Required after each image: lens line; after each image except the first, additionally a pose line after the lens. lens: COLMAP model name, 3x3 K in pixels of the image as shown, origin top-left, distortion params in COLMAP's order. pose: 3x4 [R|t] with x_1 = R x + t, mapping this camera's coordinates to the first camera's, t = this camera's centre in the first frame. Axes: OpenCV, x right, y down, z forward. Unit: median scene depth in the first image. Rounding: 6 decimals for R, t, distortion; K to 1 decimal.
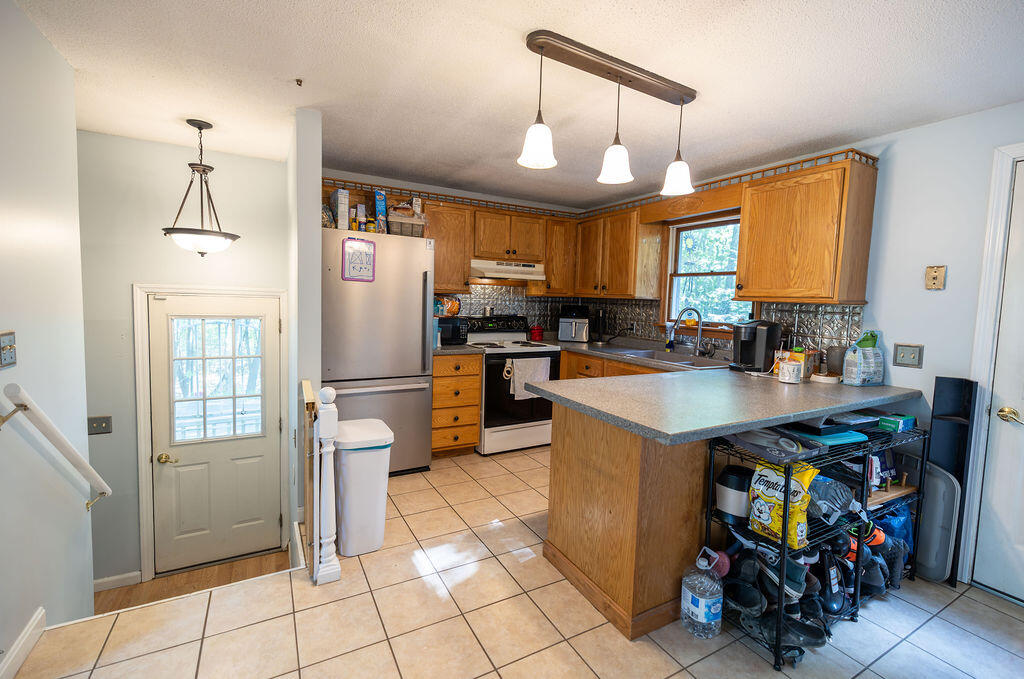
lens RADIAL K [[447.9, 0, 512.0], [0, 447.9, 339.5], [0, 0, 1]] dist [-0.001055, -0.000097]
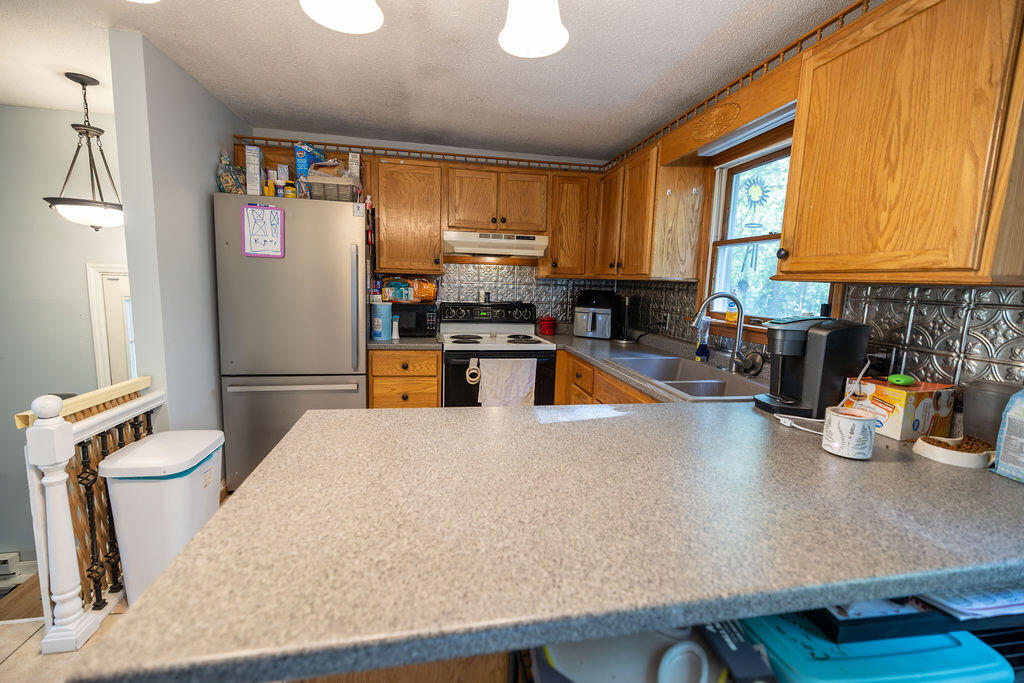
lens RADIAL K [[432.1, 0, 512.0], [0, 432.1, 341.5], [0, 0, 1]] dist [0.001842, 0.000119]
pose [[0.948295, 0.043853, -0.314347, 0.287128], [-0.032316, 0.998602, 0.041822, -0.018917], [0.315741, -0.029501, 0.948387, 0.315181]]
